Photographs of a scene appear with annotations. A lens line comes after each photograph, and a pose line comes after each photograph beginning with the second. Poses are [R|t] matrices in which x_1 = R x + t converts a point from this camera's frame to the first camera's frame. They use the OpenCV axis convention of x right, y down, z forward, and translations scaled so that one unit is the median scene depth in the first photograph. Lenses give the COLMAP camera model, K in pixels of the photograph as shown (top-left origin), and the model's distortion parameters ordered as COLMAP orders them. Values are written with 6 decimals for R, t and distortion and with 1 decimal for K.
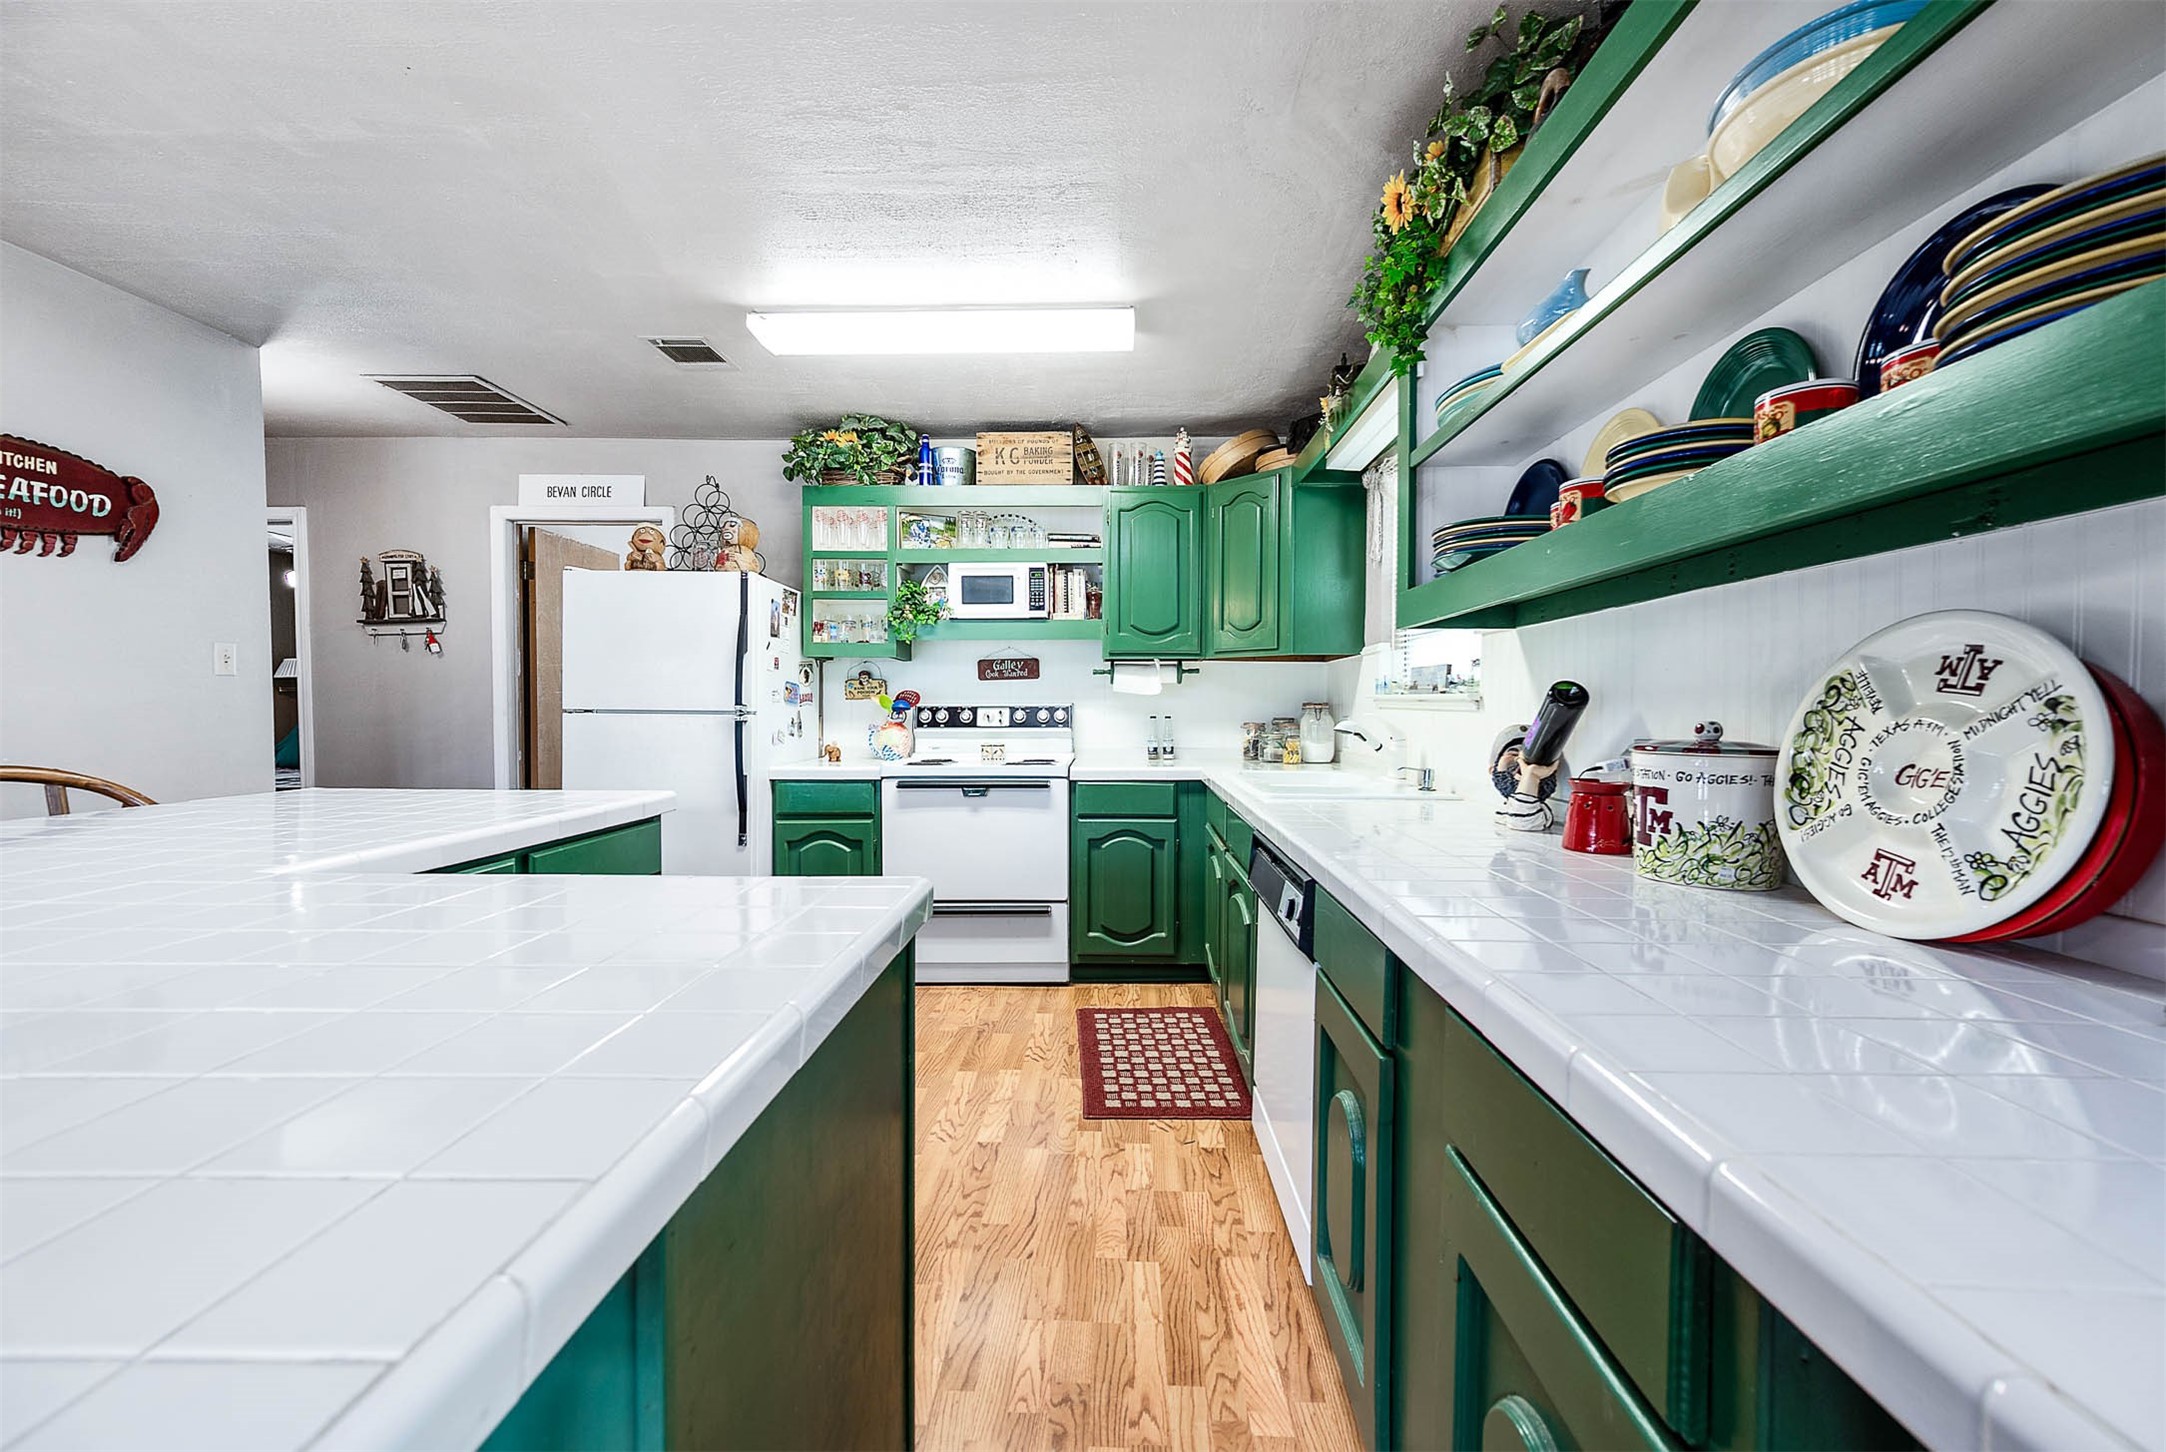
lens RADIAL K [[854.9, 0, 1091.5], [0, 854.9, 726.7], [0, 0, 1]] dist [0.010553, -0.000152]
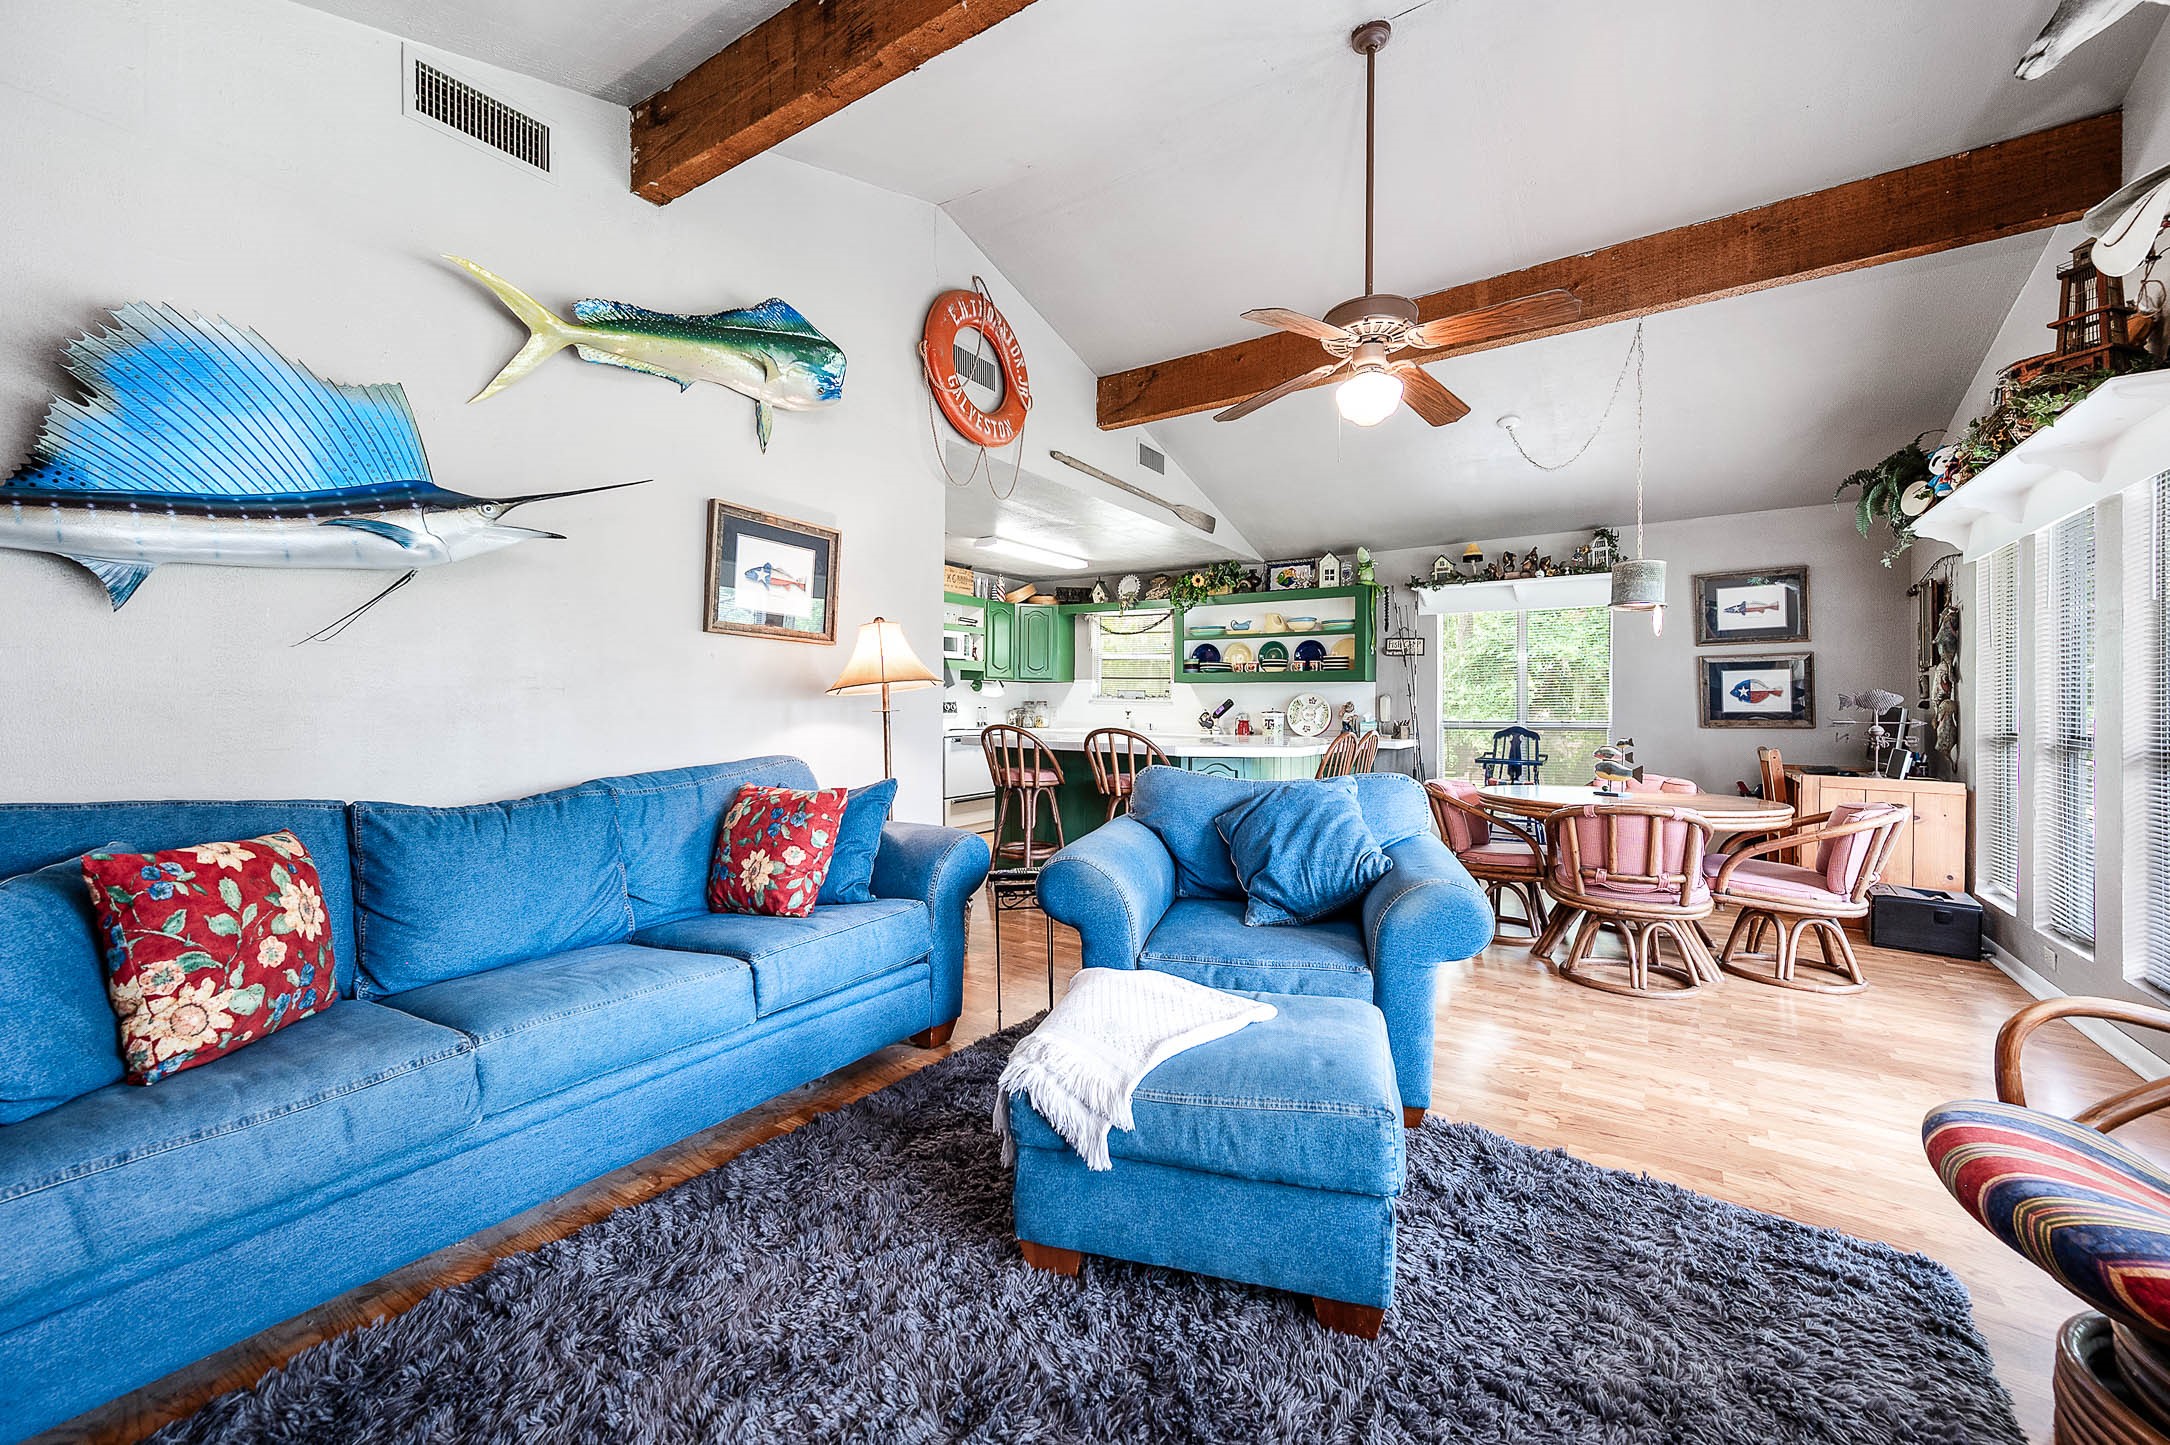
lens RADIAL K [[856.5, 0, 1080.4], [0, 856.5, 694.4], [0, 0, 1]] dist [0.010553, -0.000152]
pose [[0.533805, 0.013101, 0.845506, -1.669109], [0.011065, 0.999686, -0.022476, 0.006541], [-0.845535, 0.021353, 0.533492, -0.338536]]
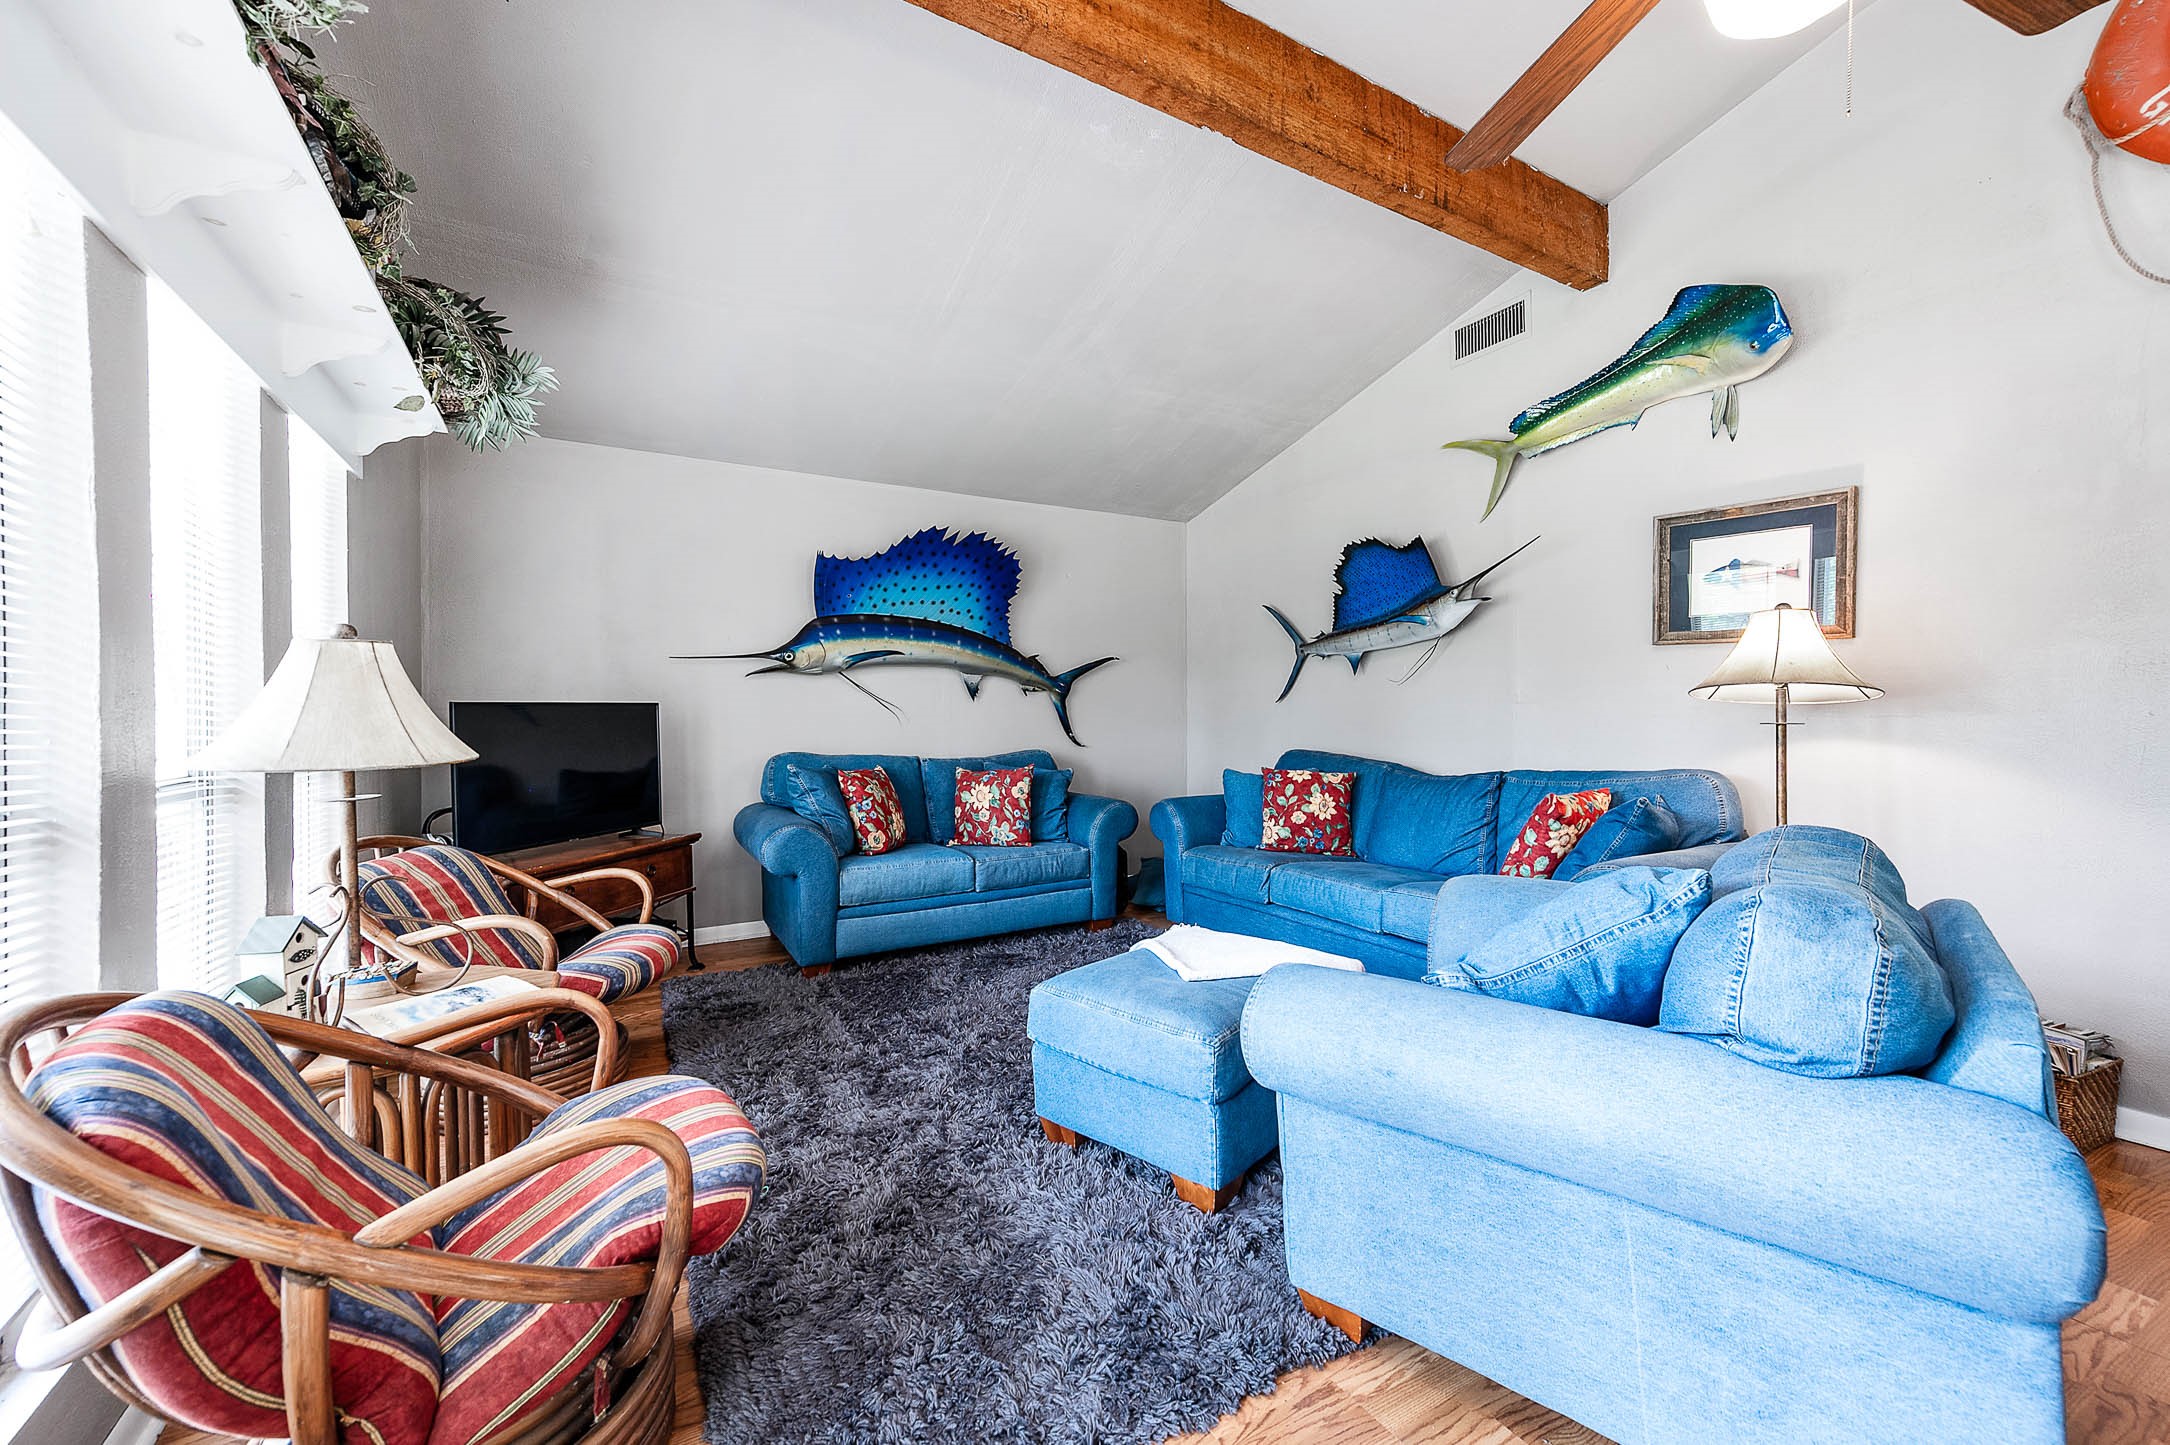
lens RADIAL K [[856.5, 0, 1099.8], [0, 856.5, 704.4], [0, 0, 1]] dist [0.010553, -0.000152]
pose [[0.533522, -0.005137, -0.845771, -0.720895], [-0.014812, 0.999771, -0.015416, 0.004041], [0.845656, 0.020752, 0.533324, -0.529326]]
